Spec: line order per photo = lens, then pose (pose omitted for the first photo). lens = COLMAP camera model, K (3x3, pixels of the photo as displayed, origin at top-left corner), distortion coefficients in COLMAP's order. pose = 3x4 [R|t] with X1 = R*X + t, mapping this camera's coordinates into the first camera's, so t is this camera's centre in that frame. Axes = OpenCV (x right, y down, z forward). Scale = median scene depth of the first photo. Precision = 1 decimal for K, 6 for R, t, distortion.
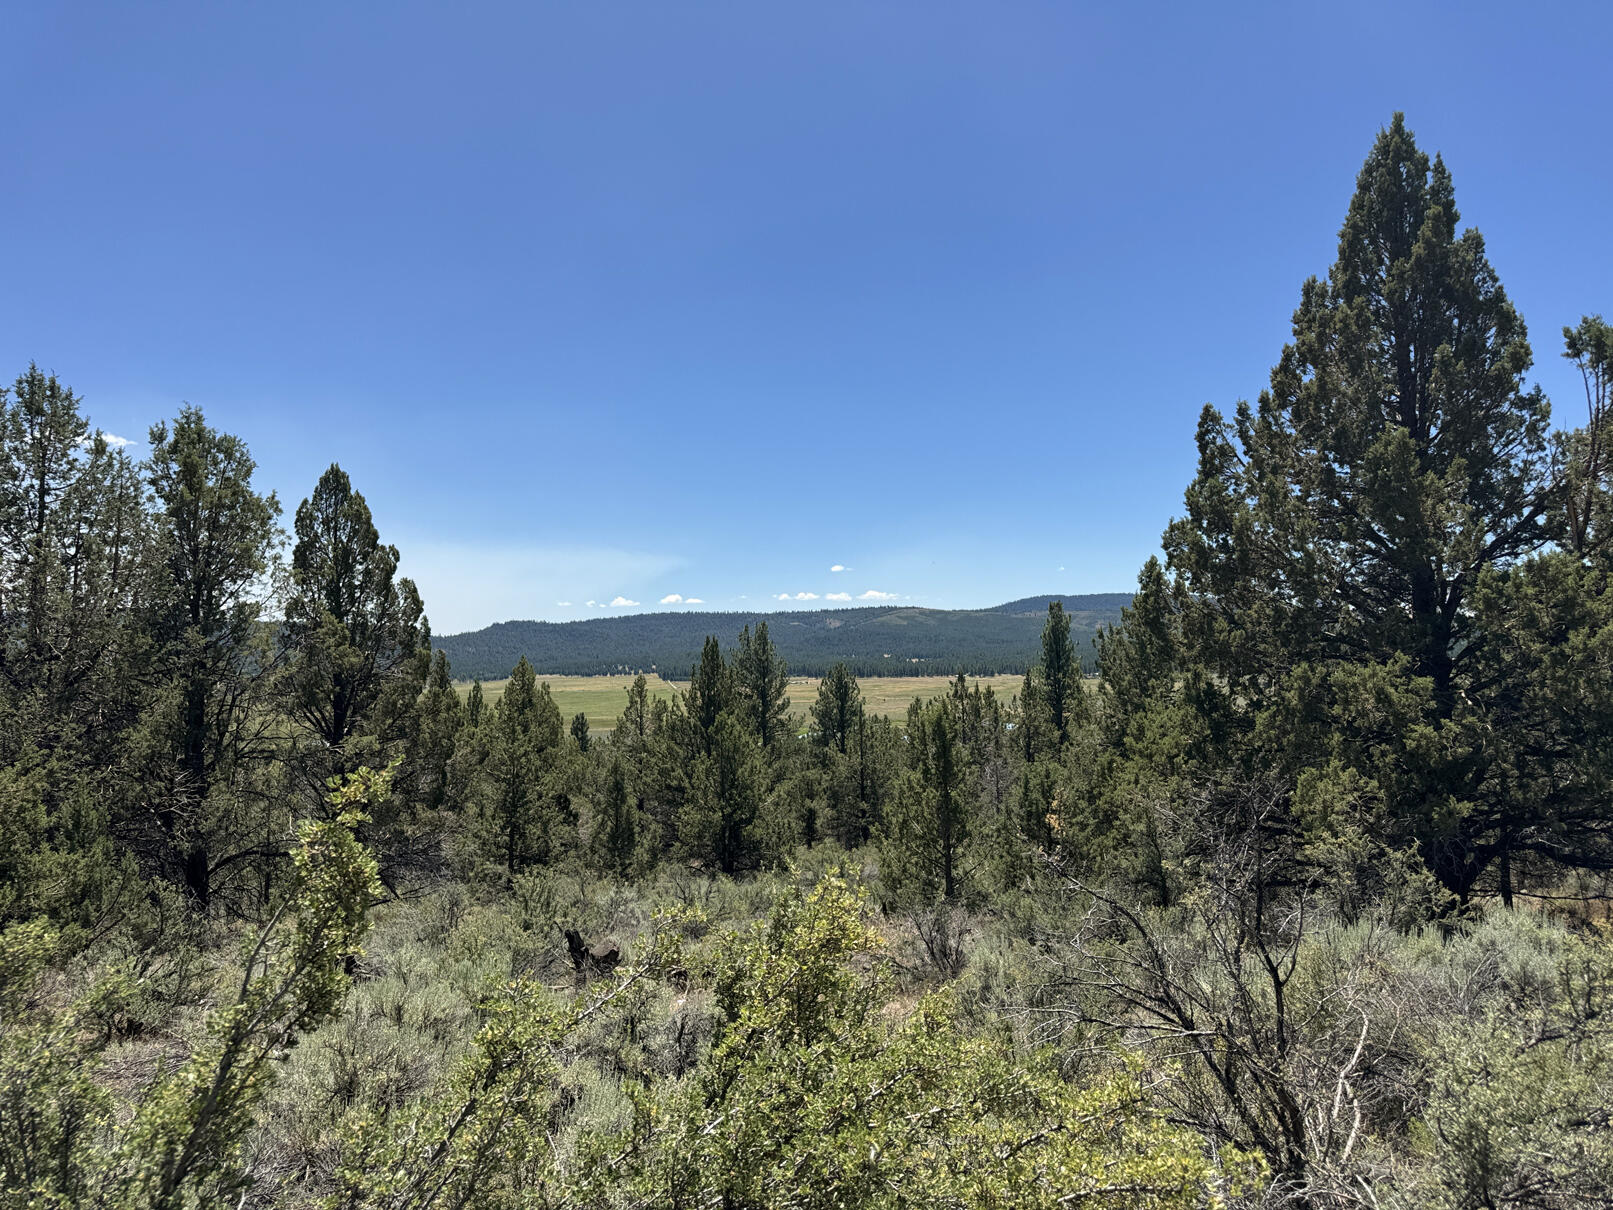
lens RADIAL K [[1127.8, 0, 793.3], [0, 1127.8, 606.7], [0, 0, 1]] dist [0.068635, -0.092241]
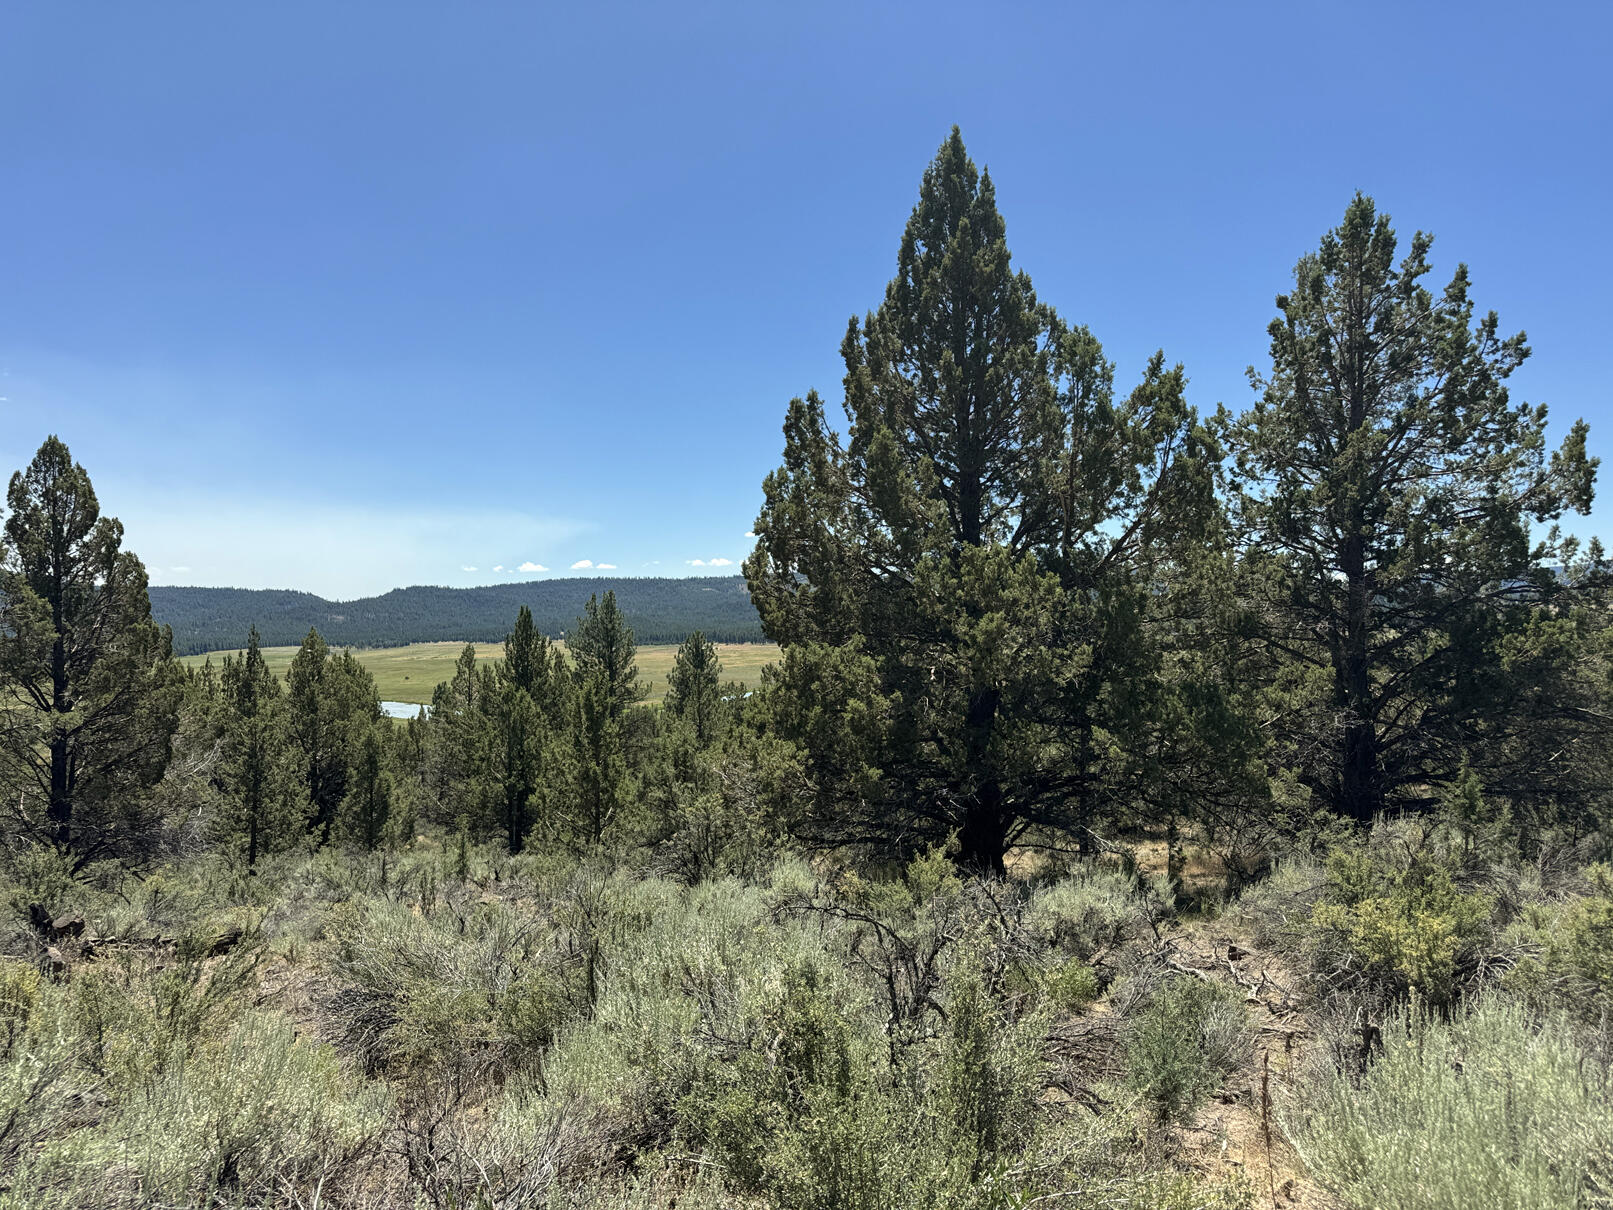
lens RADIAL K [[1127.8, 0, 800.6], [0, 1127.8, 610.2], [0, 0, 1]] dist [0.068635, -0.092241]
pose [[0.996620, -0.002022, 0.082126, 0.294384], [-0.000732, 0.999439, 0.033489, -0.015112], [-0.082148, -0.033436, 0.996059, -0.064790]]
